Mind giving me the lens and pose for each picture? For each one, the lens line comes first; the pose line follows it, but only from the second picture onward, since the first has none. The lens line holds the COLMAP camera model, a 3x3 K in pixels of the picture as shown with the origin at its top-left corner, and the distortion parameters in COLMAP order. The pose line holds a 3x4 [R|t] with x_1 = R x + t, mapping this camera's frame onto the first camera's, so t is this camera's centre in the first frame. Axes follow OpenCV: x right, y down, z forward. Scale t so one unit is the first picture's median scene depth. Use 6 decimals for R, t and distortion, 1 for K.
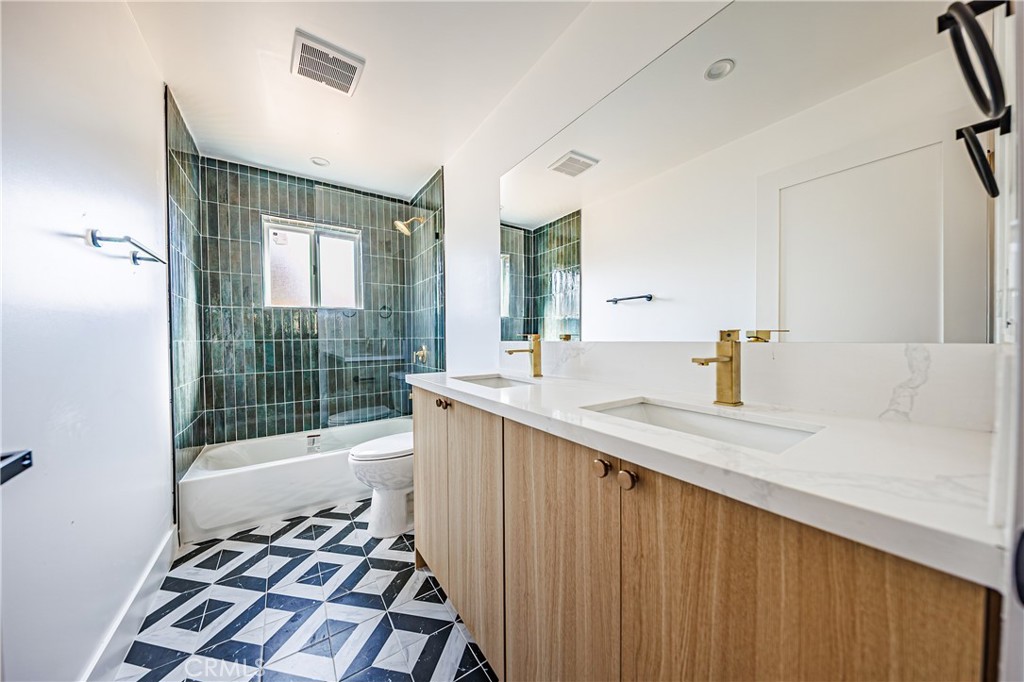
lens RADIAL K [[326.4, 0, 514.5], [0, 326.4, 342.3], [0, 0, 1]] dist [0.000547, -0.000045]
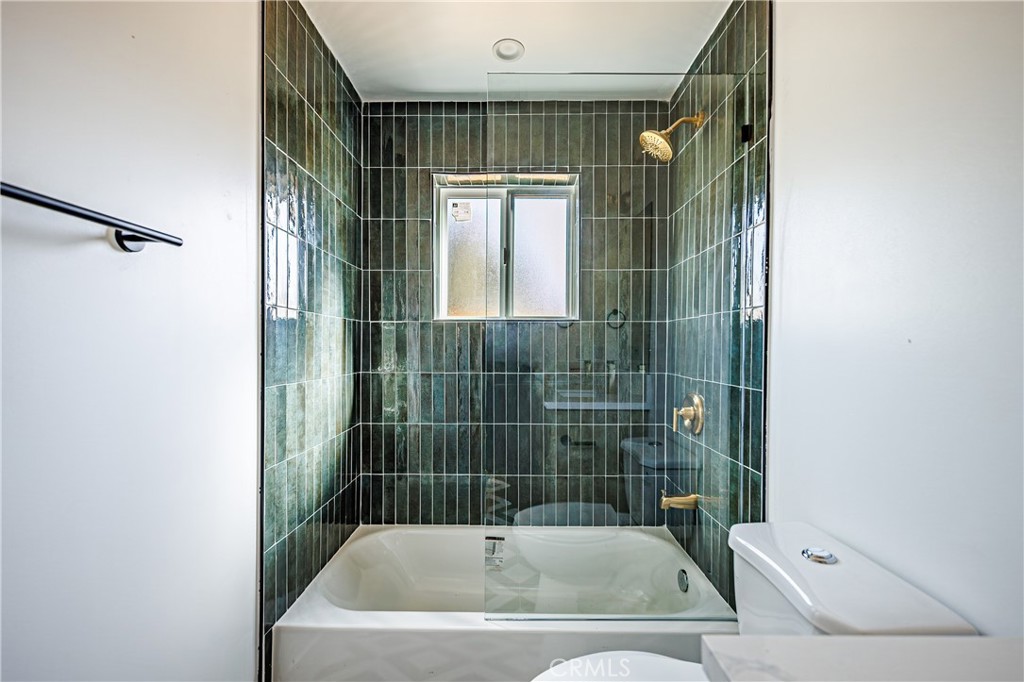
lens RADIAL K [[410.7, 0, 513.0], [0, 410.7, 348.4], [0, 0, 1]] dist [-0.002886, -0.000964]
pose [[0.813967, 0.019320, -0.580590, -0.162864], [-0.025255, 0.999679, -0.002141, -0.050732], [0.580362, 0.016406, 0.814193, 0.404161]]
